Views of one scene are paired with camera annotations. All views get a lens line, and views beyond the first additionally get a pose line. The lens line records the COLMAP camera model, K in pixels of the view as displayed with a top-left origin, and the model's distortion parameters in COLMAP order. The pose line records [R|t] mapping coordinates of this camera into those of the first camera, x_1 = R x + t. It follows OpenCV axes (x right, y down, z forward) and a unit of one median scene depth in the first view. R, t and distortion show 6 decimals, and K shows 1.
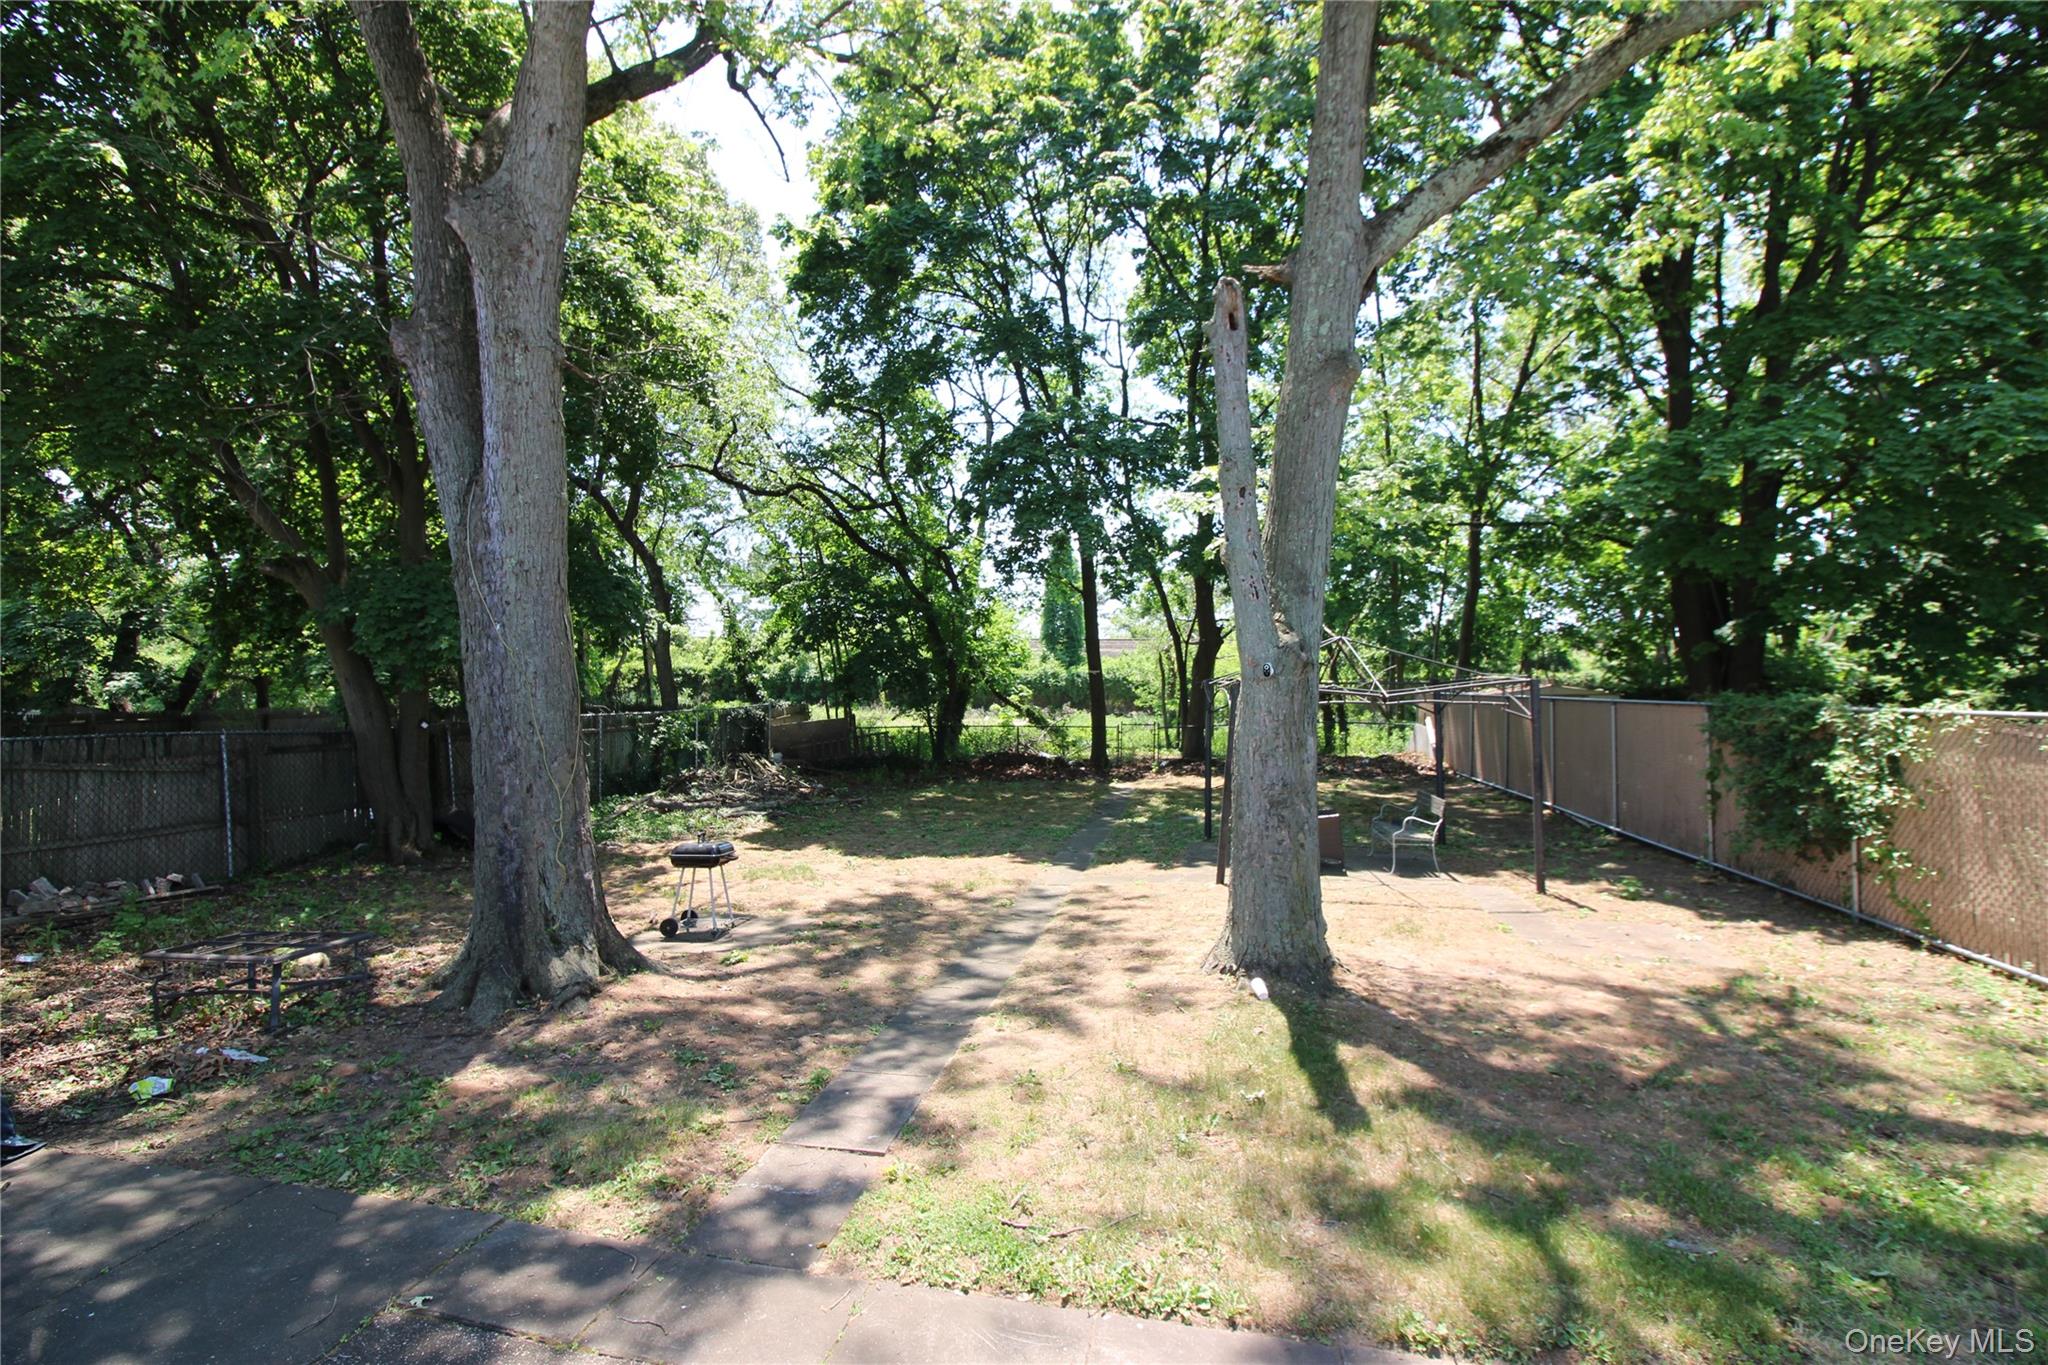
lens RADIAL K [[949.9, 0, 1056.9], [0, 949.9, 695.2], [0, 0, 1]] dist [-0.002752, -0.010559]
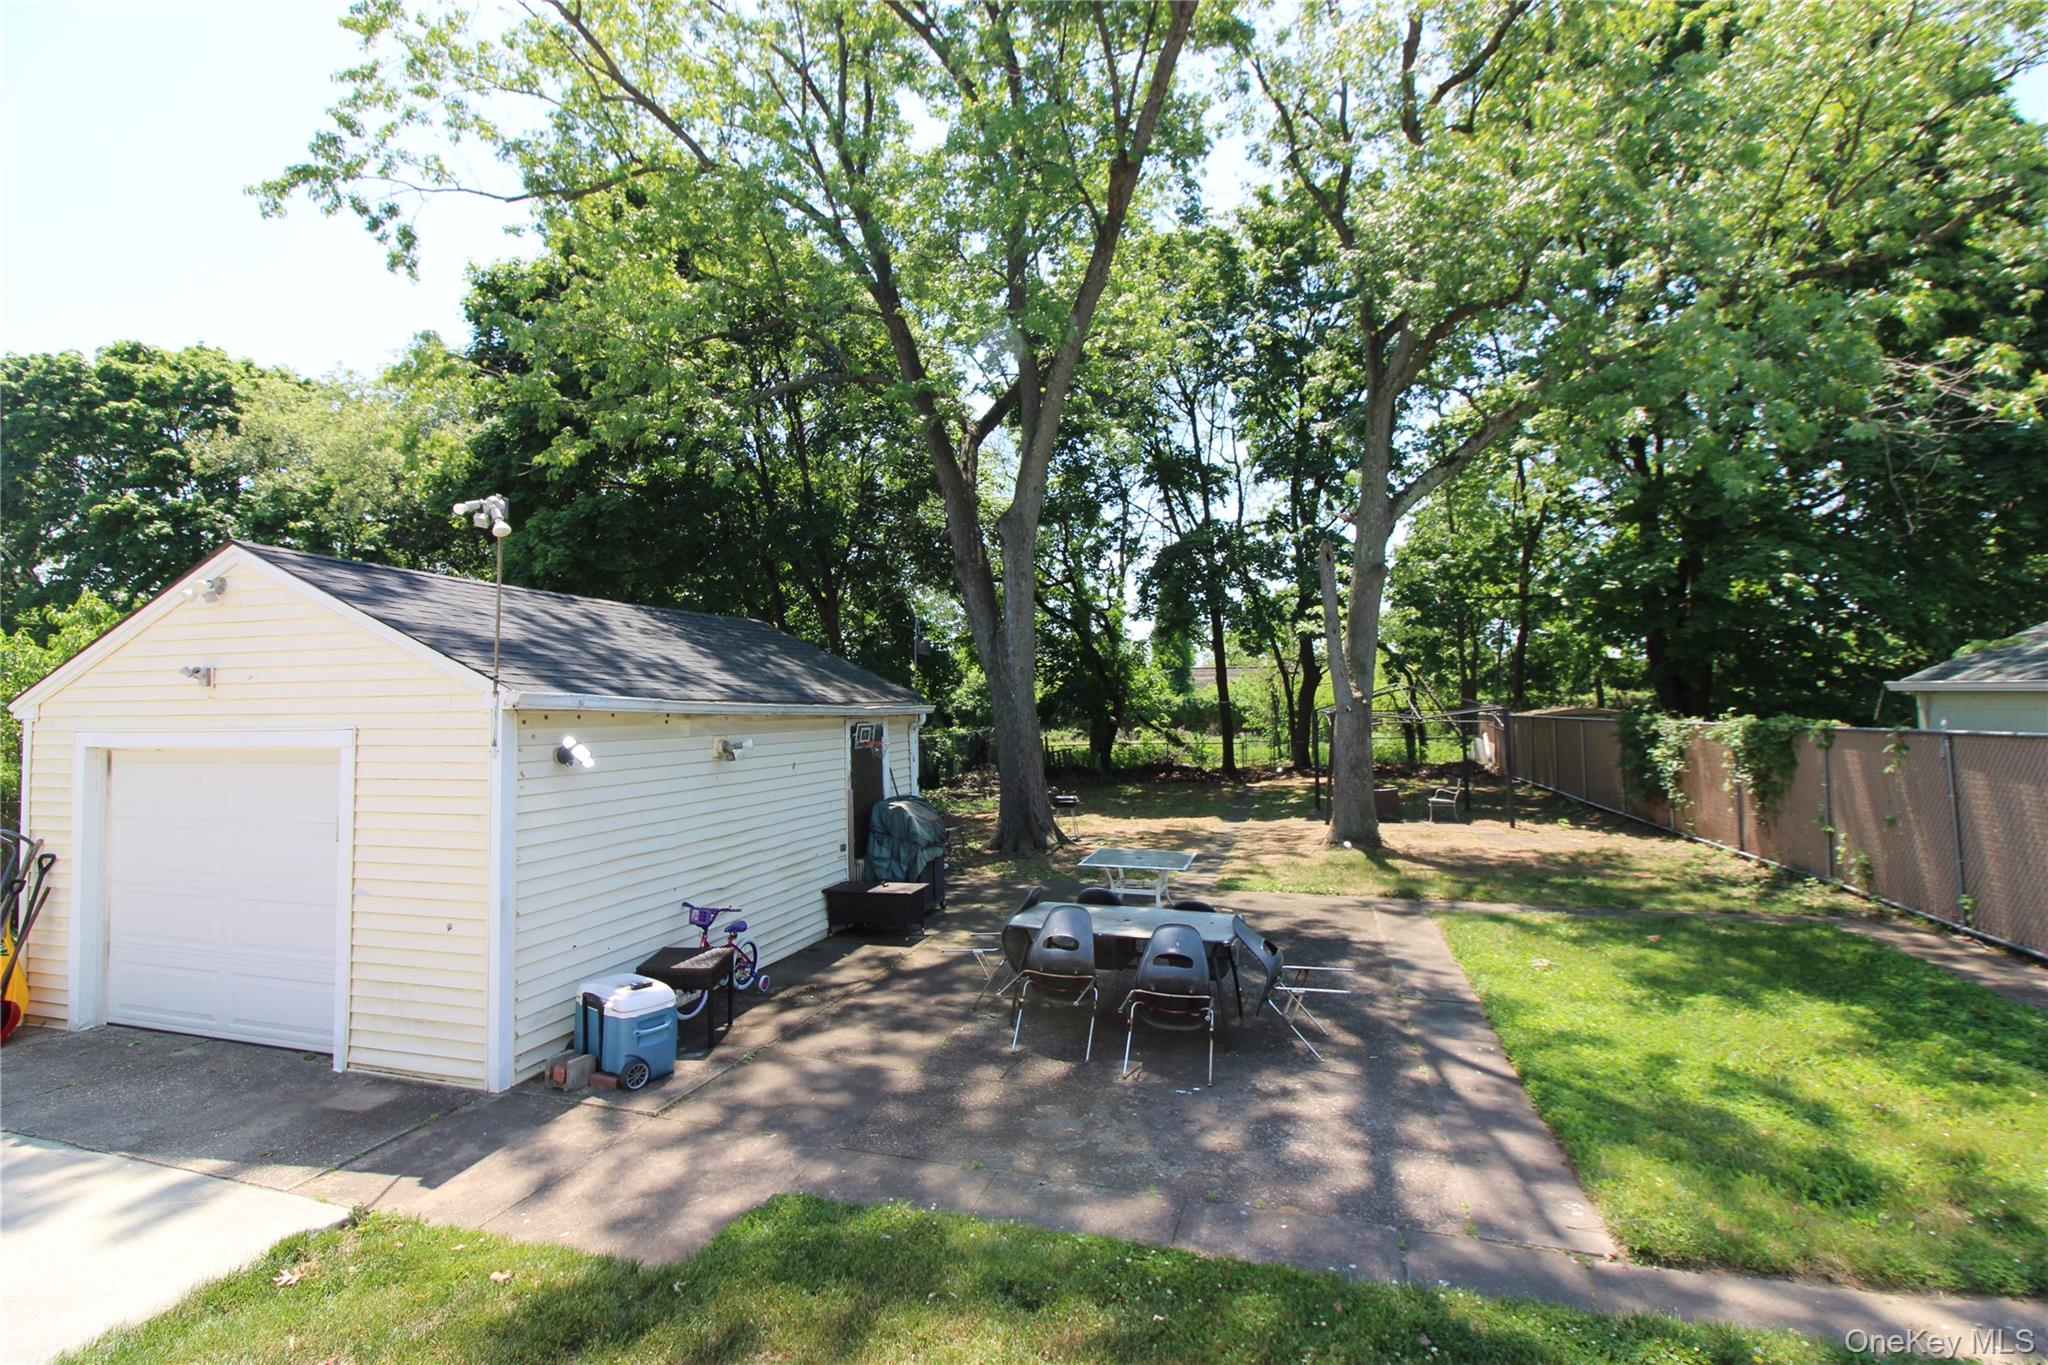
lens RADIAL K [[949.9, 0, 1034.1], [0, 949.9, 683.3], [0, 0, 1]] dist [-0.002752, -0.010559]
pose [[0.992459, -0.020612, -0.120828, -0.064669], [0.015962, 0.999099, -0.039322, -0.002833], [0.121530, 0.037097, 0.991894, -0.357790]]
